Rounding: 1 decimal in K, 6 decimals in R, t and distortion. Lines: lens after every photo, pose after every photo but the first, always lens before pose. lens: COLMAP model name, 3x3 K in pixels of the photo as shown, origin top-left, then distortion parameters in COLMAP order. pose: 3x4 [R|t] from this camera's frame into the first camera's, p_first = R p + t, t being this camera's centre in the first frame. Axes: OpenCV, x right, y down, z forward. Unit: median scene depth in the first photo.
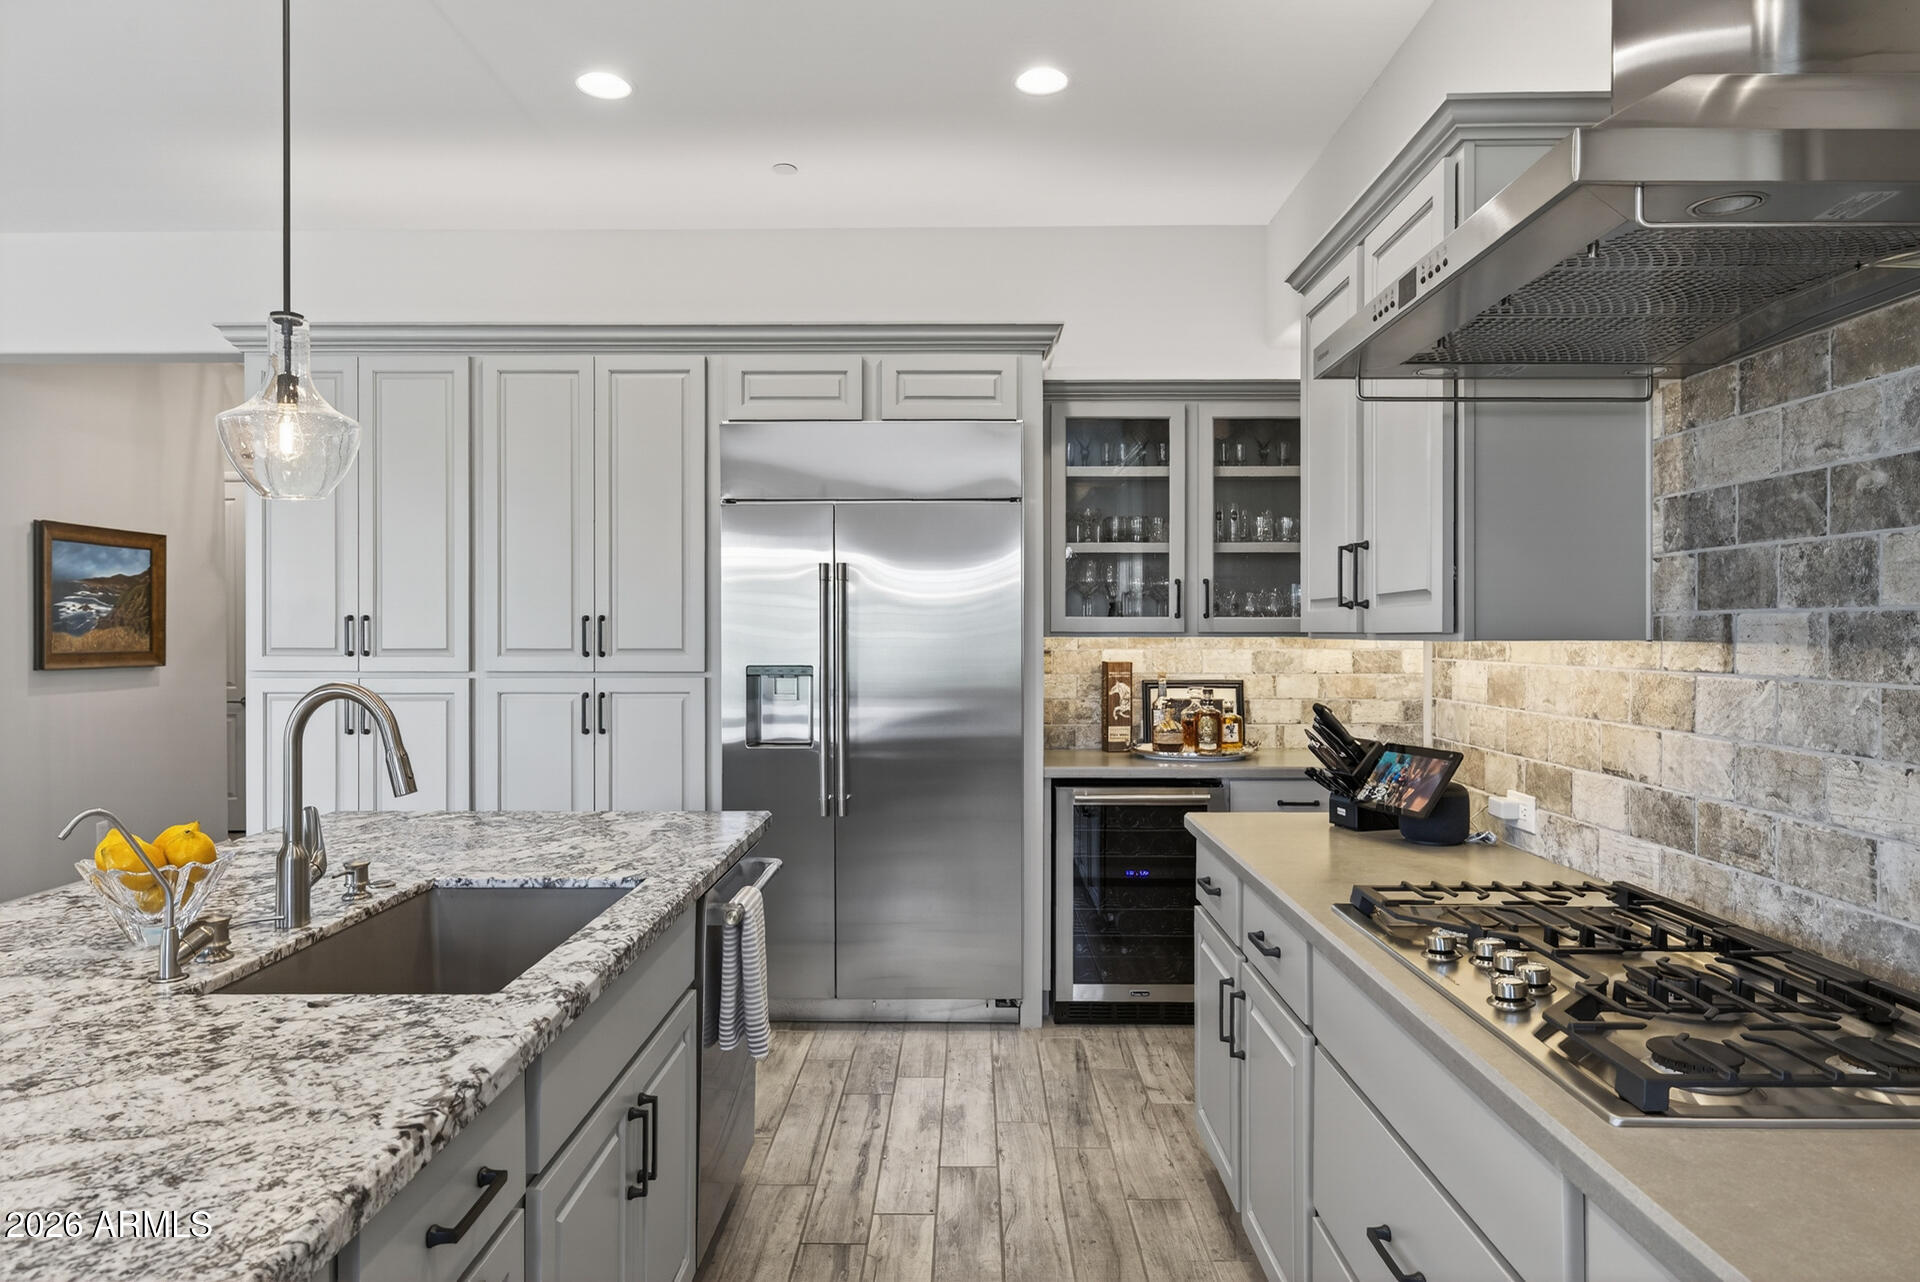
lens RADIAL K [[1203.1, 0, 952.9], [0, 1203.1, 641.0], [0, 0, 1]] dist [-0.009924, 0.006531]
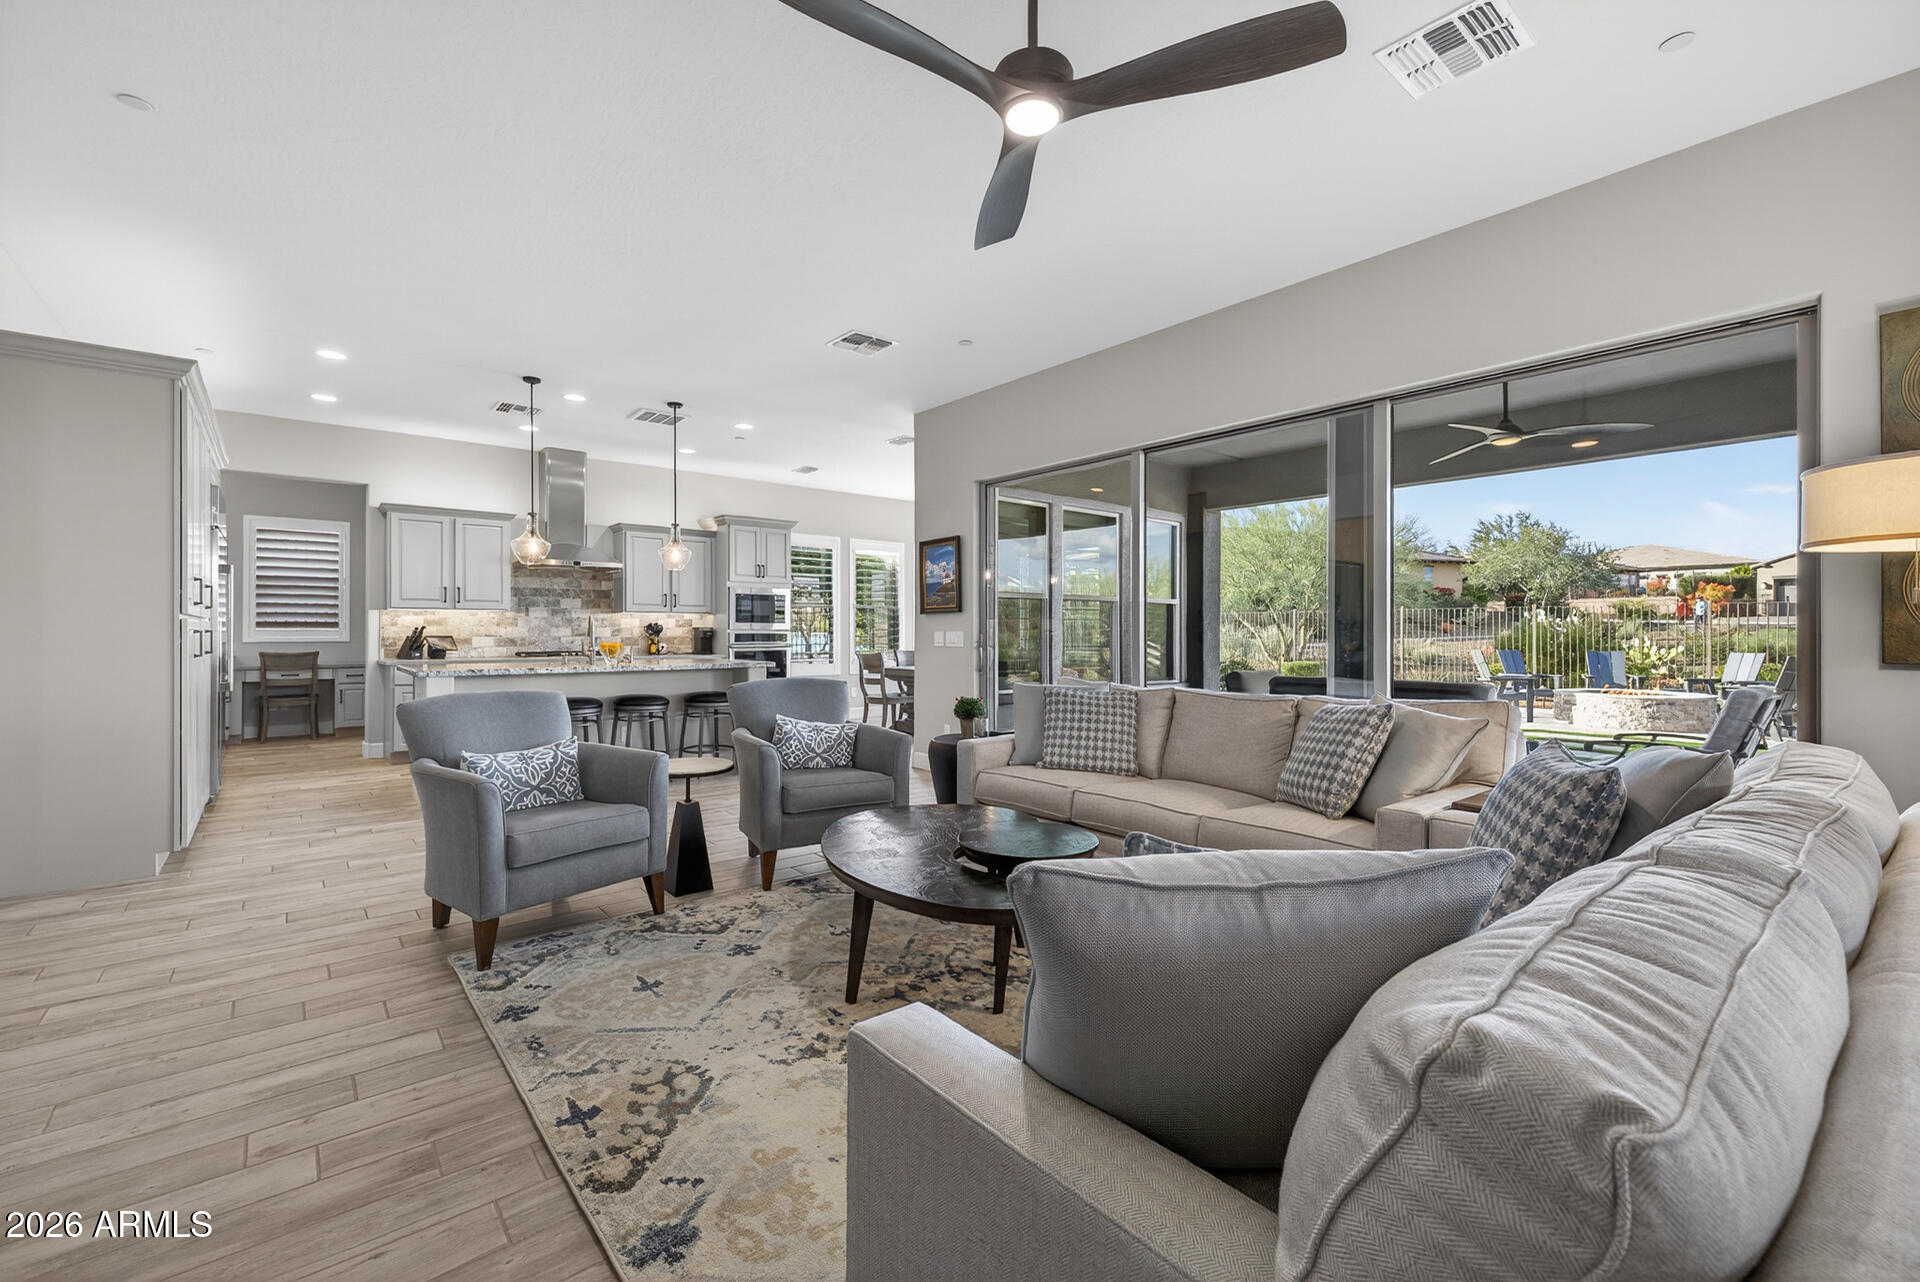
lens RADIAL K [[806.4, 0, 957.3], [0, 806.4, 631.7], [0, 0, 1]] dist [0.008214, -0.001212]
pose [[-0.658344, 0.000431, 0.752717, -2.991212], [0.004768, 0.999982, 0.003598, 0.074448], [-0.752702, 0.005958, -0.658334, 1.526156]]
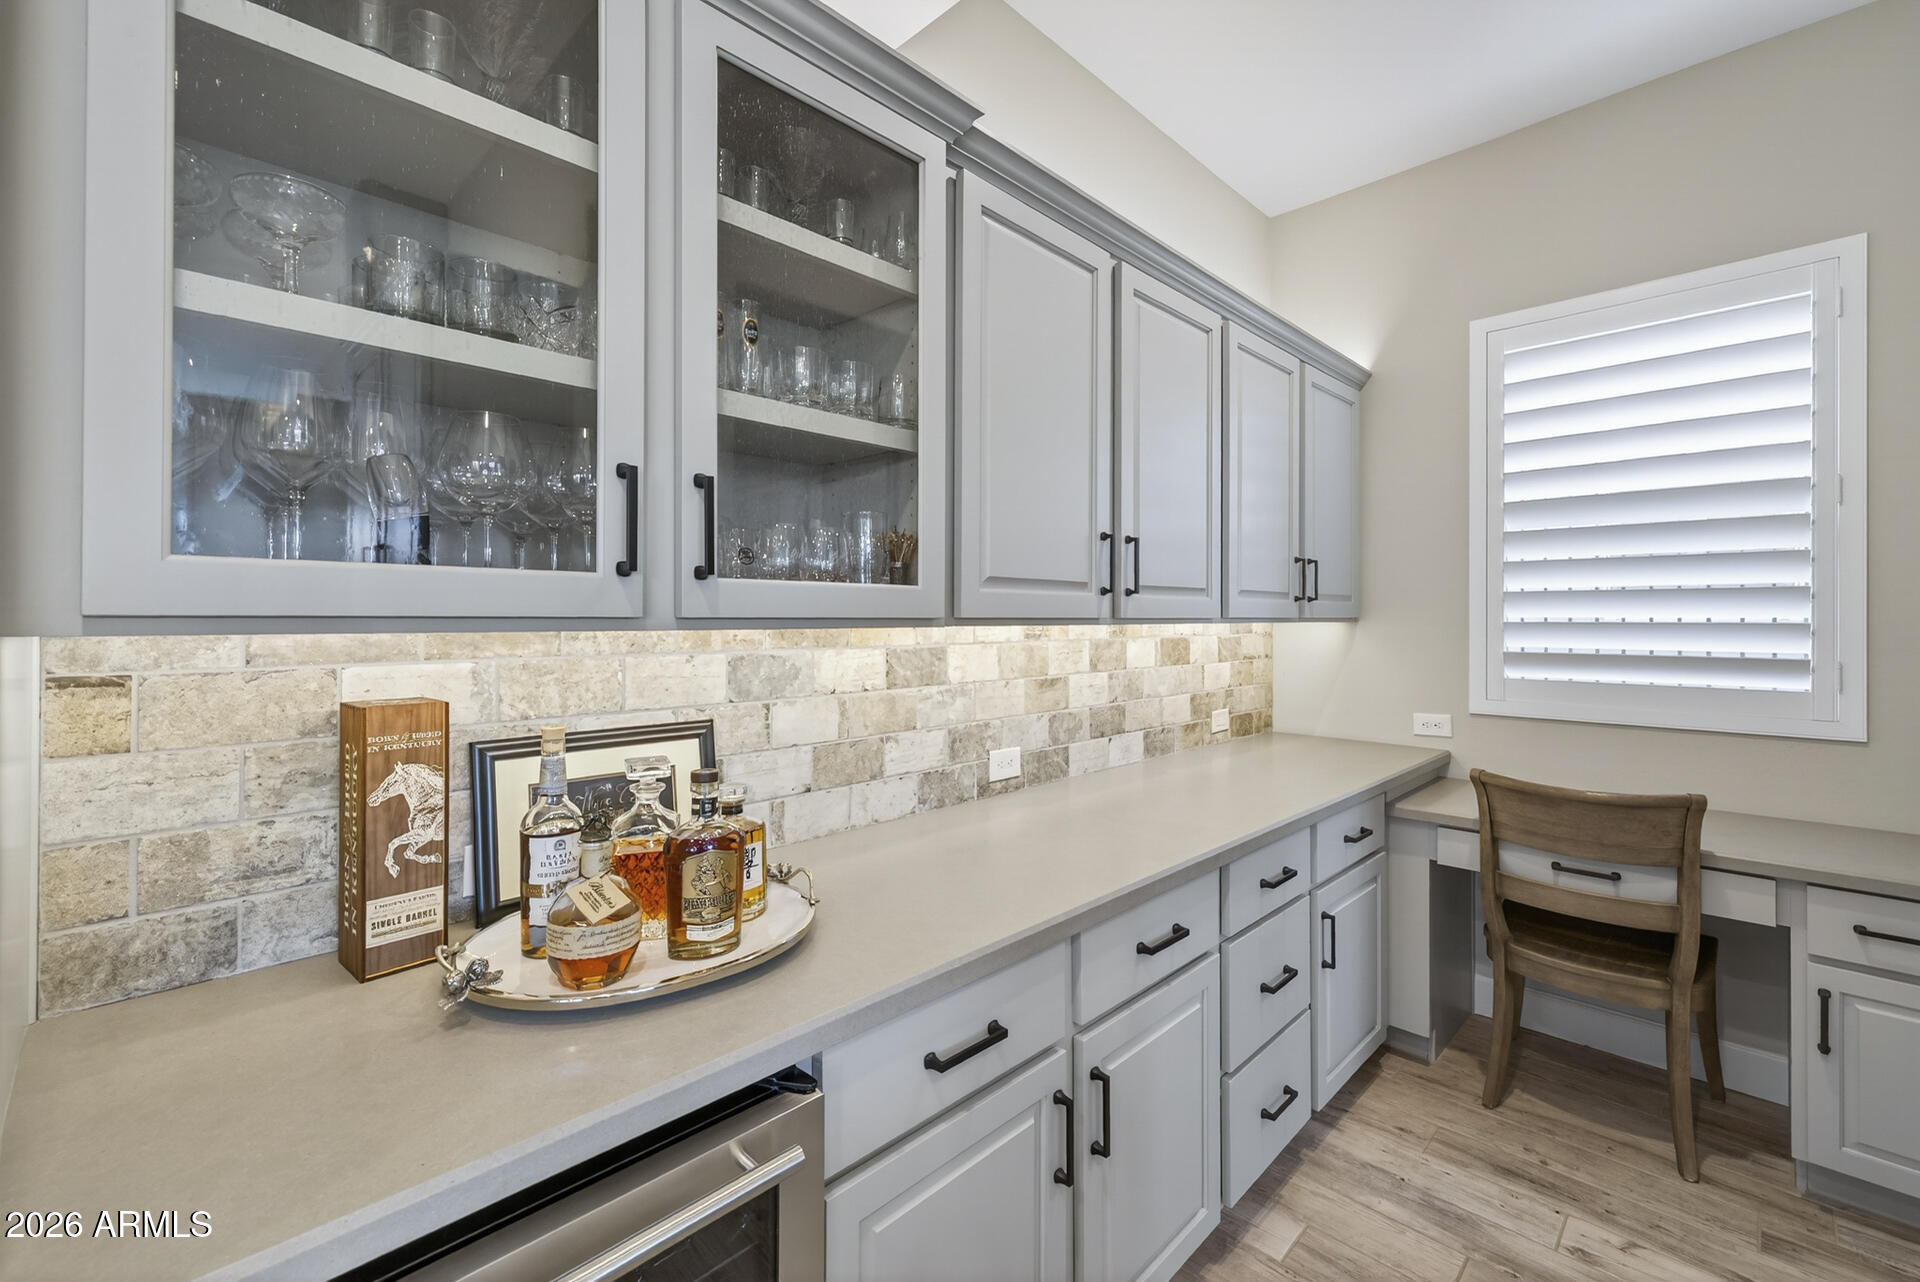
lens RADIAL K [[806.4, 0, 950.9], [0, 806.4, 611.3], [0, 0, 1]] dist [0.008214, -0.001212]
pose [[0.694757, 0.004779, 0.719228, 0.142664], [0.004299, 0.999932, -0.010797, -0.010693], [-0.719231, 0.010594, 0.694690, 1.294561]]
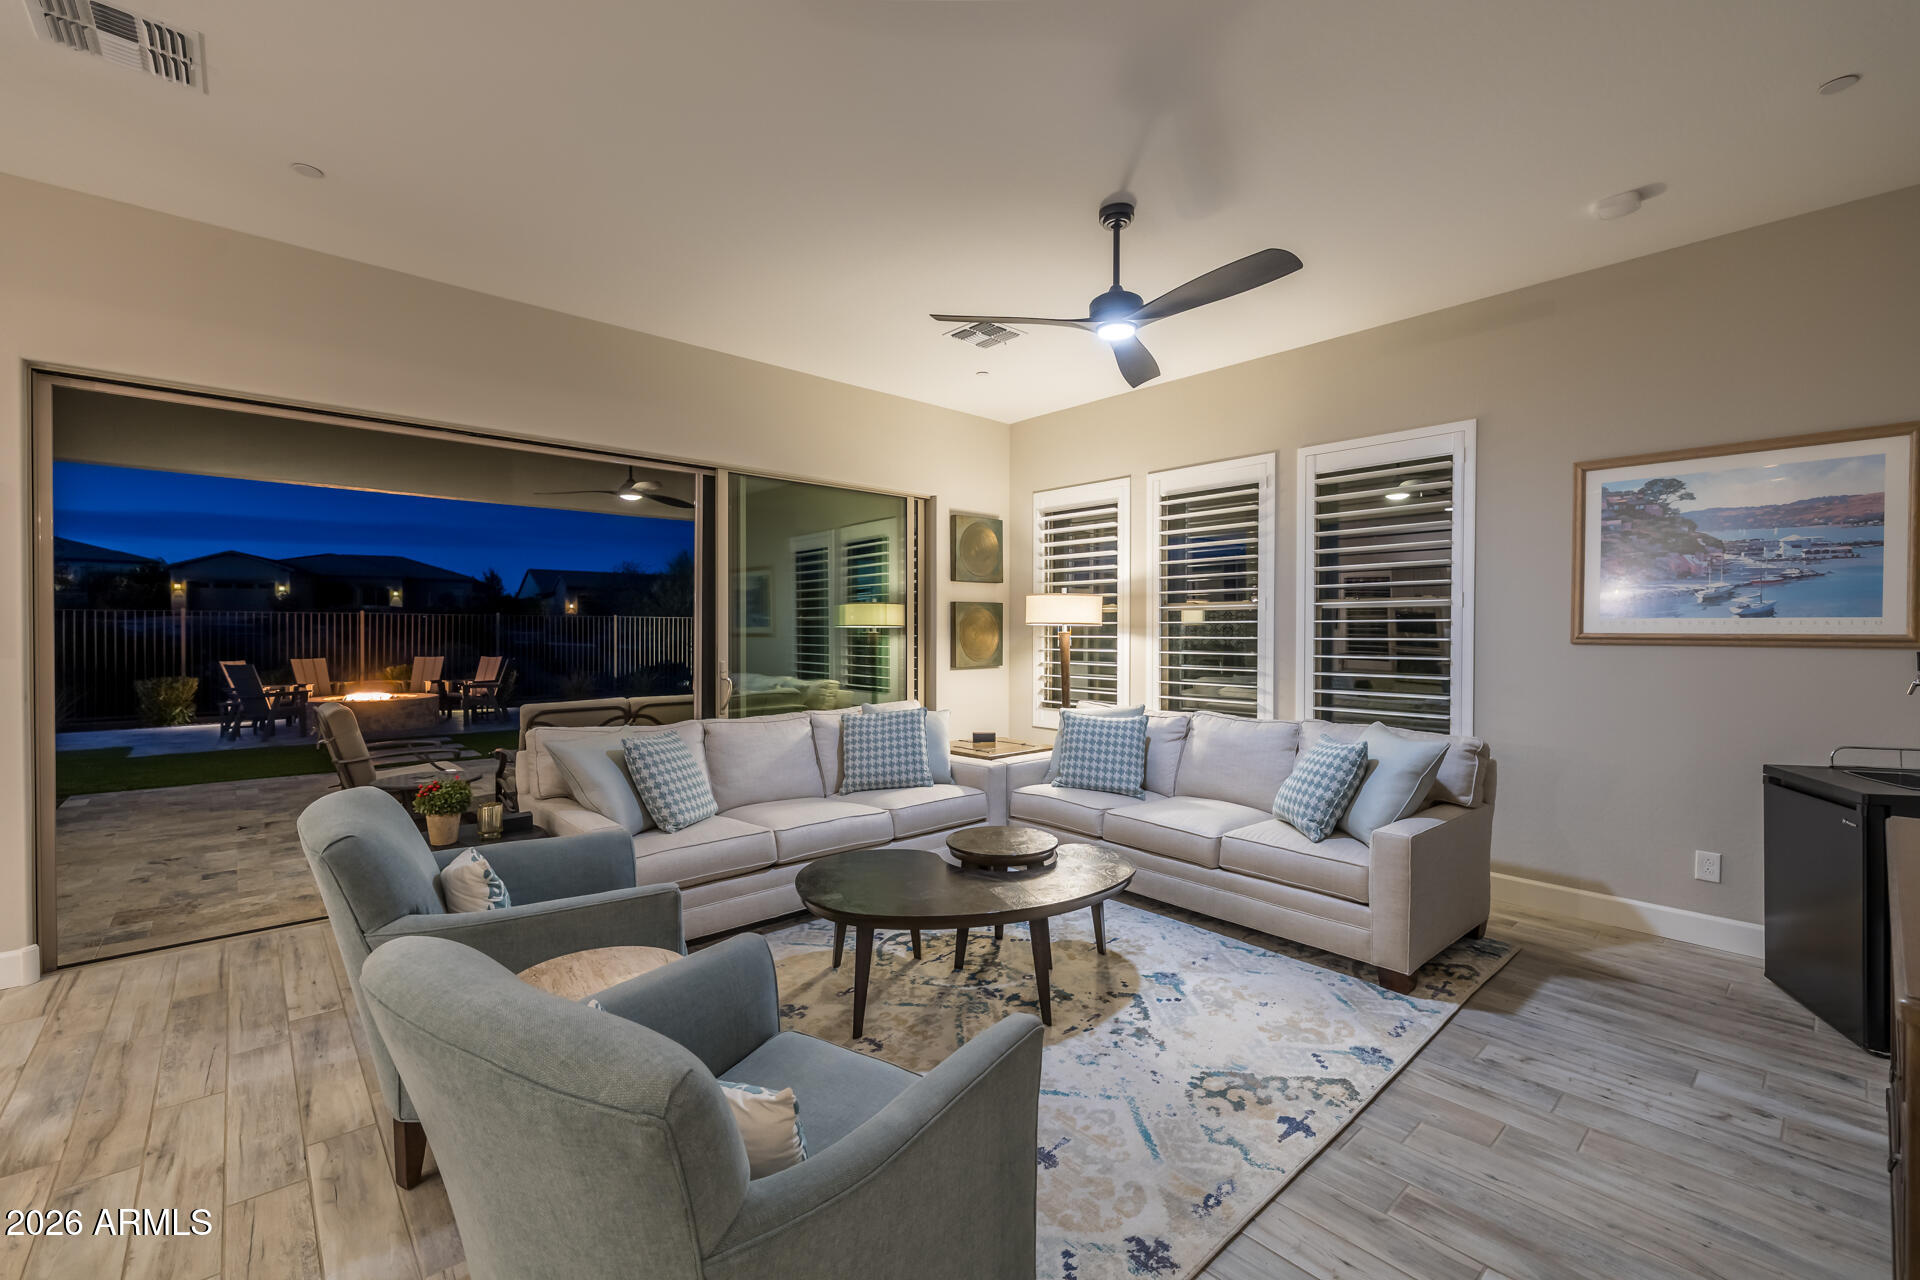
lens RADIAL K [[806.4, 0, 977.5], [0, 806.4, 648.8], [0, 0, 1]] dist [0.008214, -0.001212]
pose [[-0.717084, 0.011824, -0.696887, -1.379170], [-0.008863, 0.999621, 0.026080, 0.011078], [0.696931, 0.024878, -0.716707, 1.657383]]
